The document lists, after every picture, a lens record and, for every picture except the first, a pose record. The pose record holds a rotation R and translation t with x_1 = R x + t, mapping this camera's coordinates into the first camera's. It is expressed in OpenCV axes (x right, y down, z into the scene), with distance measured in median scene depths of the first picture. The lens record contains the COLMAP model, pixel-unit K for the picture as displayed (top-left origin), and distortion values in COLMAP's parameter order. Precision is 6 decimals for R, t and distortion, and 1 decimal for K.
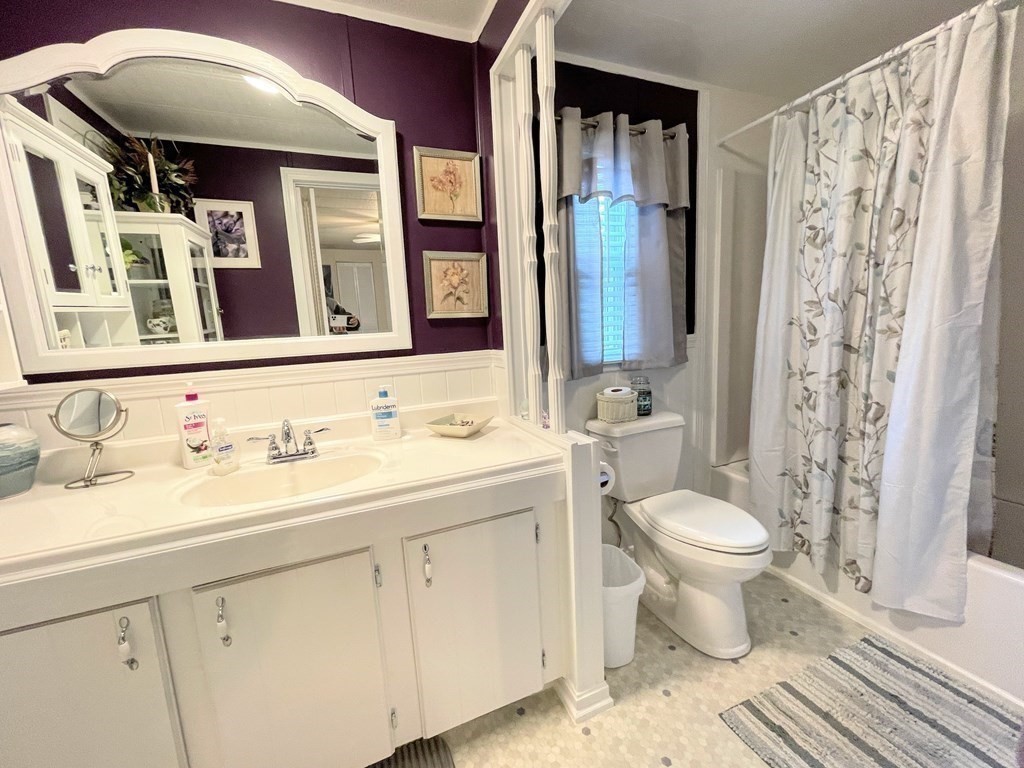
lens RADIAL K [[410.7, 0, 508.8], [0, 410.7, 379.9], [0, 0, 1]] dist [-0.005833, 0.001134]
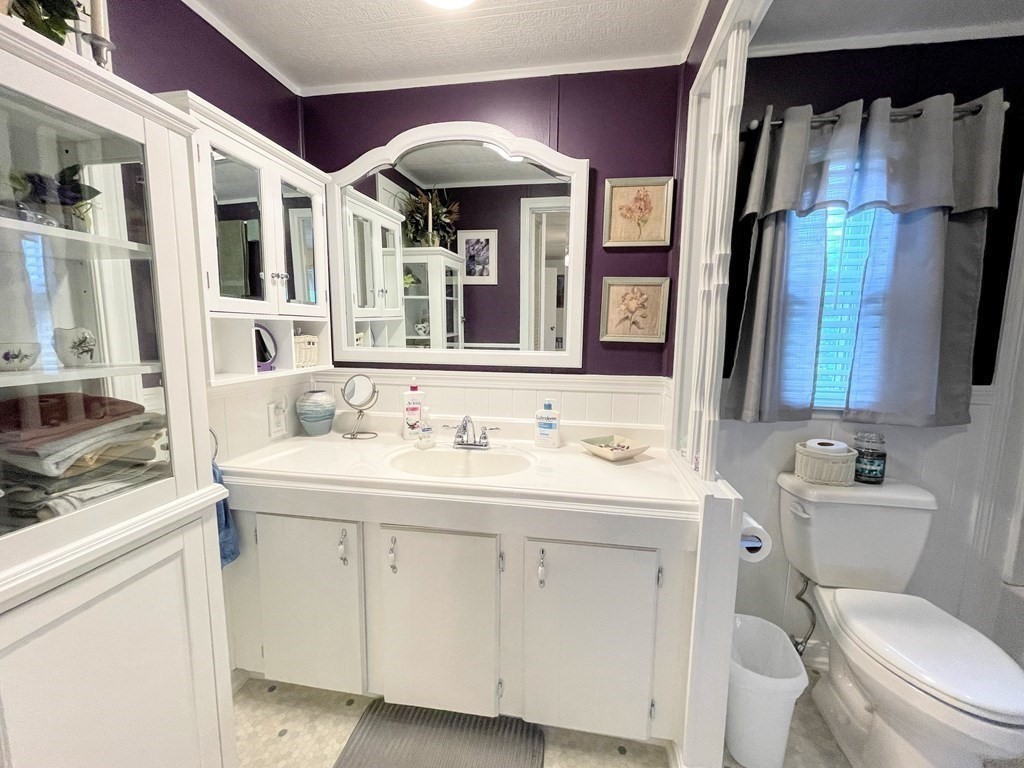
lens RADIAL K [[410.7, 0, 507.5], [0, 410.7, 382.5], [0, 0, 1]] dist [-0.005833, 0.001134]
pose [[0.850685, 0.122162, -0.511285, 0.142340], [-0.128229, 0.991465, 0.023543, -0.036983], [0.509797, 0.045533, 0.859089, -0.014692]]
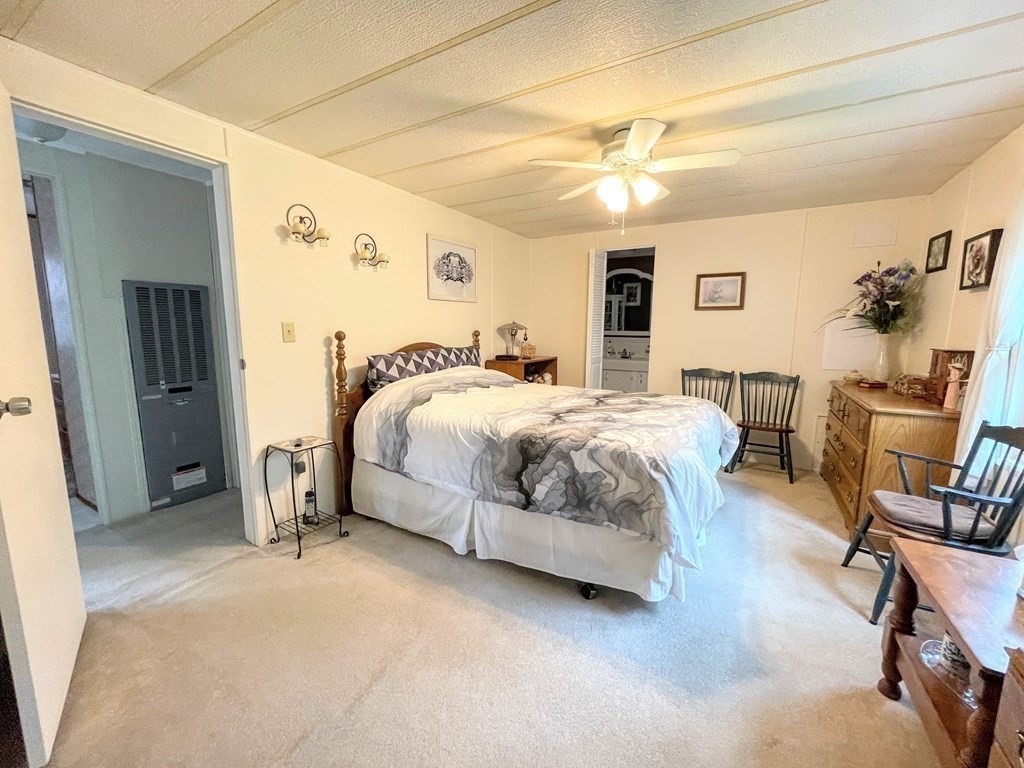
lens RADIAL K [[410.7, 0, 509.1], [0, 410.7, 384.4], [0, 0, 1]] dist [-0.005833, 0.001134]
pose [[0.616136, 0.157691, -0.771693, 2.093913], [-0.156586, 0.984720, 0.076201, 0.352789], [0.771918, 0.073886, 0.631413, -2.721324]]
